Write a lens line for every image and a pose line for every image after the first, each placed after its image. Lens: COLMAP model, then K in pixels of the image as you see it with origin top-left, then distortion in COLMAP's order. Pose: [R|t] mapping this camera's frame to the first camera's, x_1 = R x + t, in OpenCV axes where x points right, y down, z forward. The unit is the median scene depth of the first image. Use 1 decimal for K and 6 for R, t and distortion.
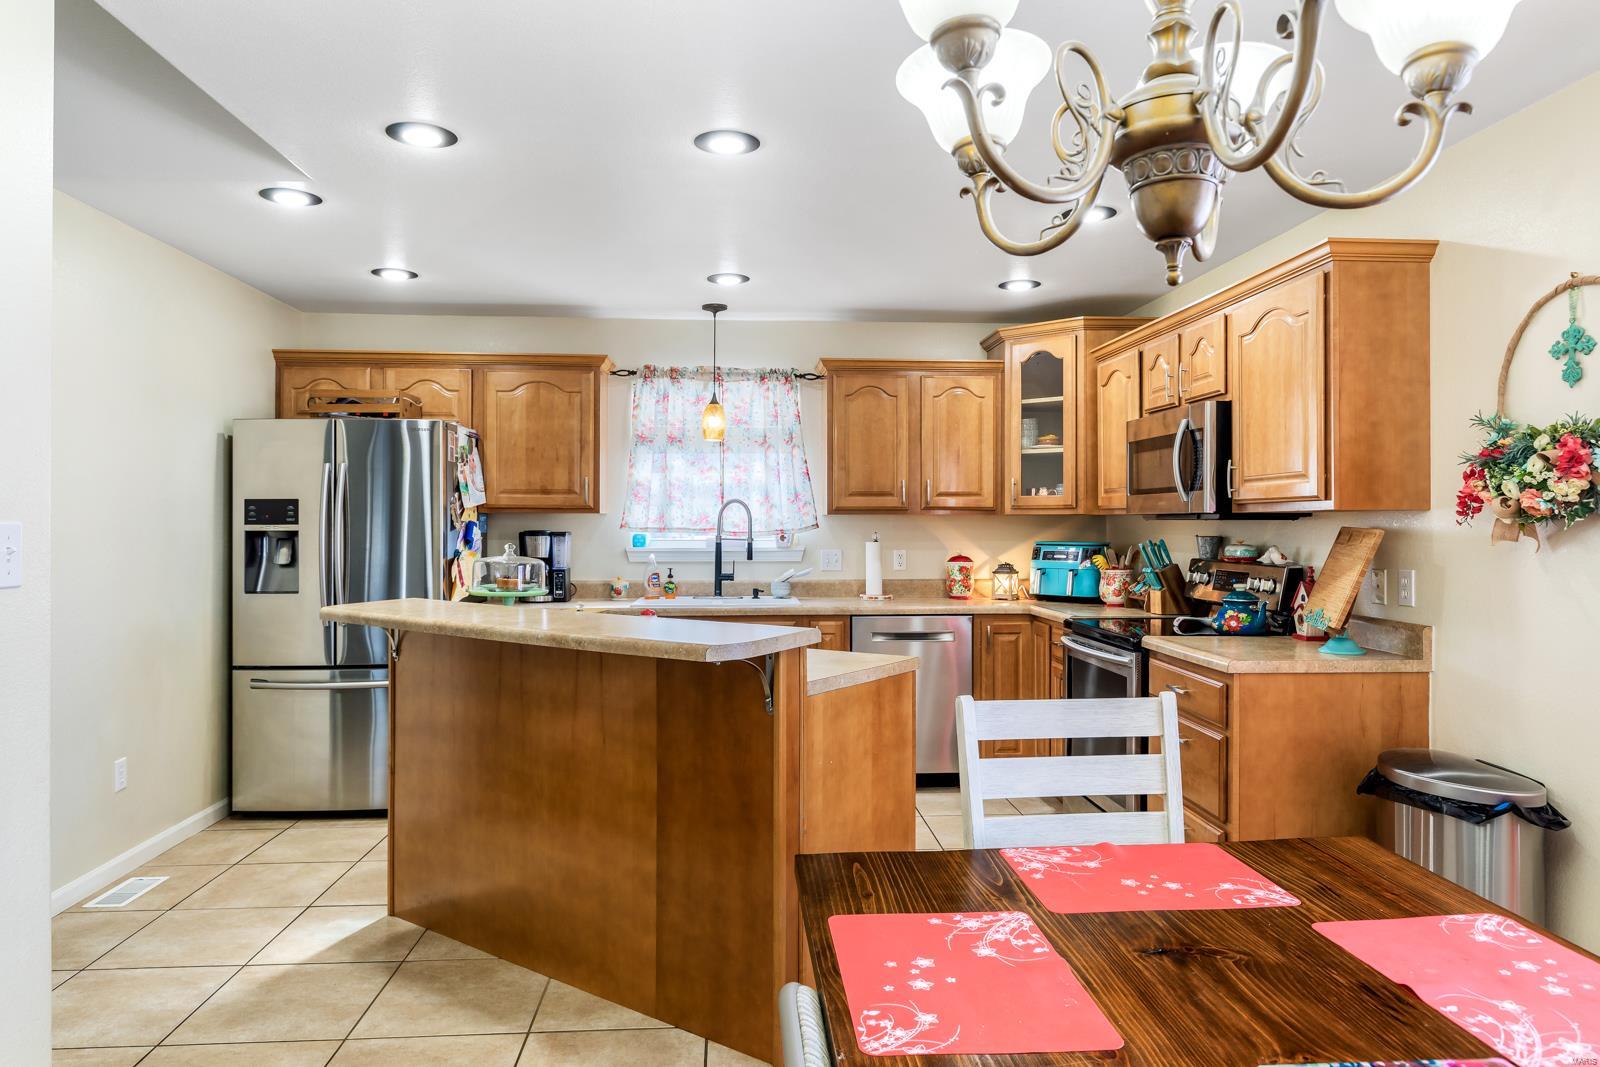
lens RADIAL K [[1012.0, 0, 808.0], [0, 1012.0, 522.0], [0, 0, 1]] dist [0.007367, -0.004672]
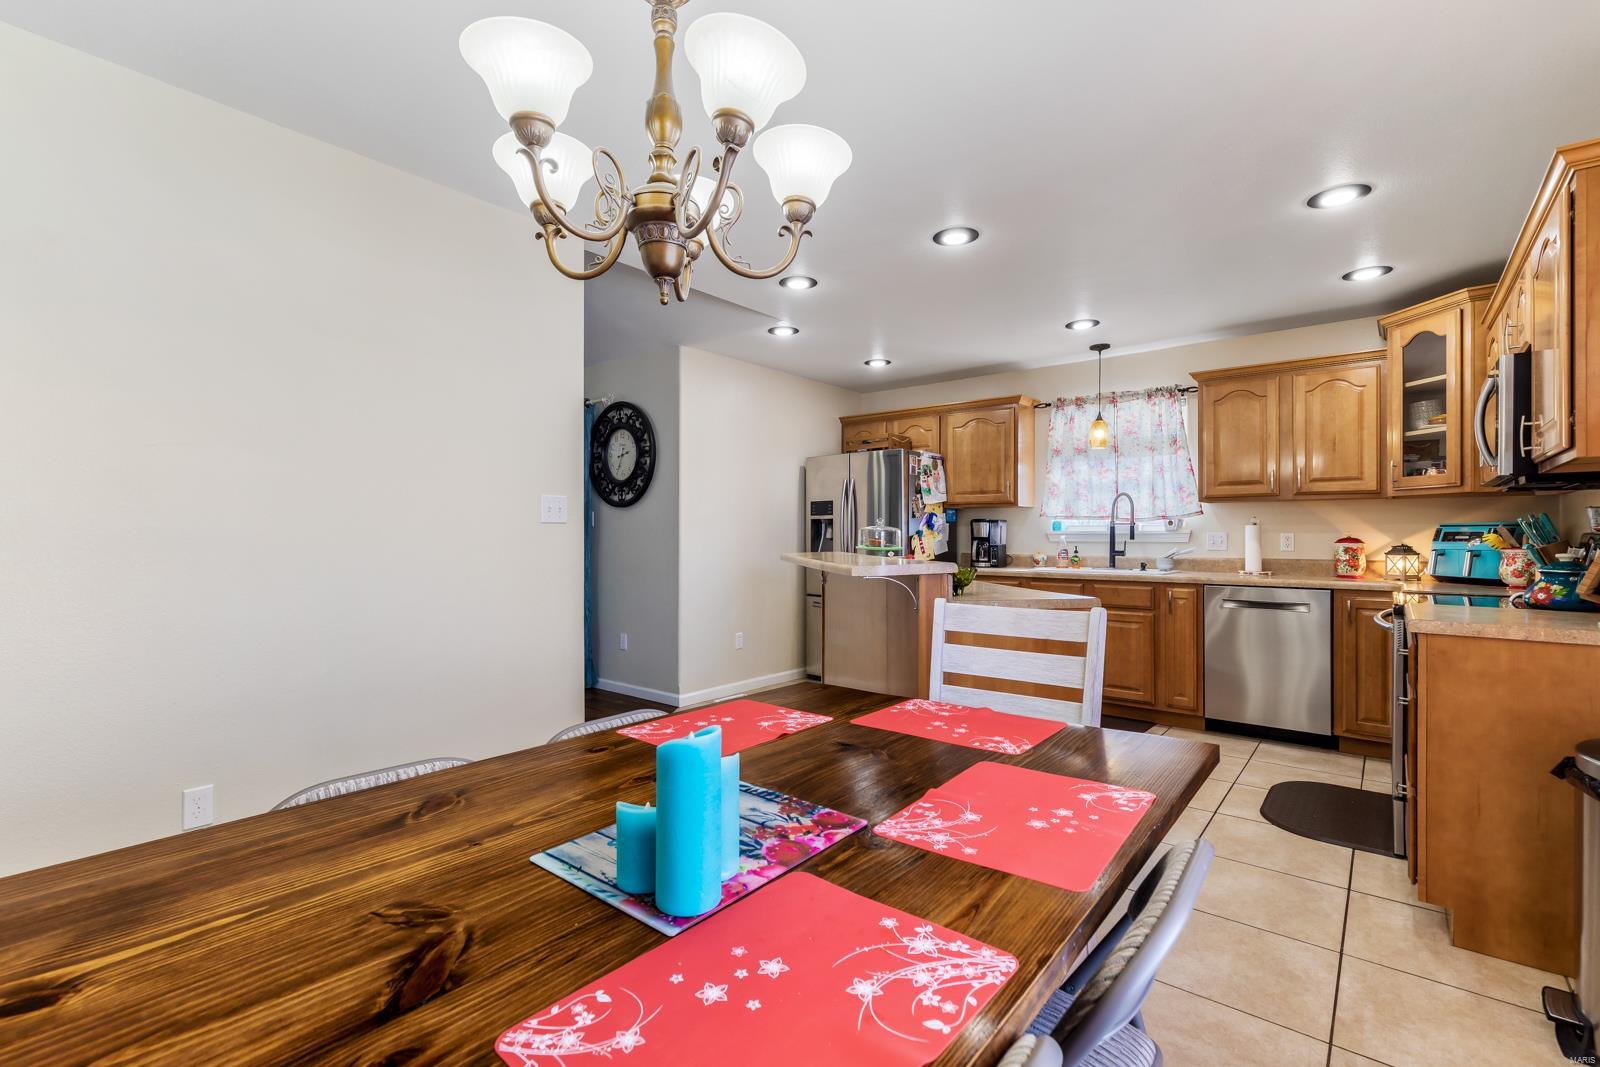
lens RADIAL K [[718.5, 0, 798.4], [0, 718.5, 536.2], [0, 0, 1]] dist [0.004851, -0.000564]
pose [[0.723523, 0.001011, -0.690300, 0.278362], [0.000884, 0.999997, 0.002390, 0.032297], [0.690300, -0.002339, 0.723520, 0.053713]]
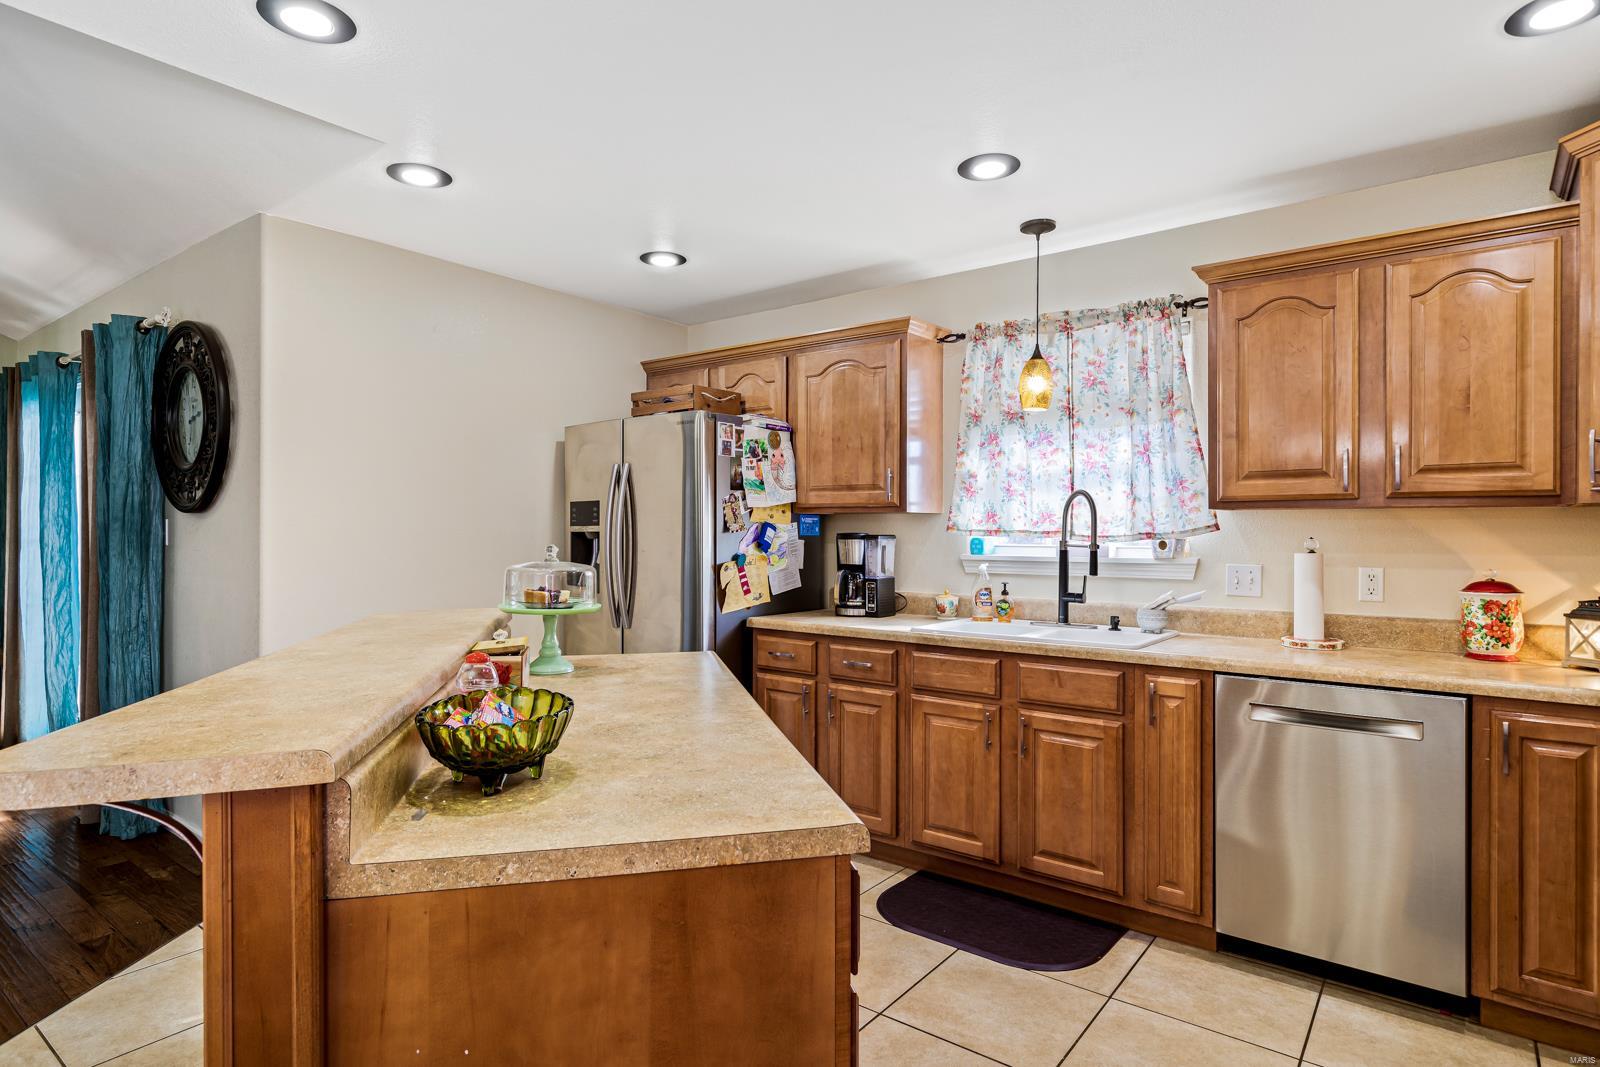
lens RADIAL K [[863.4, 0, 799.8], [0, 863.4, 536.8], [0, 0, 1]] dist [0.003193, 0.001706]
pose [[0.747507, 0.004784, -0.664237, 0.199192], [-0.000910, 0.999981, 0.006178, 0.007296], [0.664254, -0.004014, 0.747496, 0.434464]]
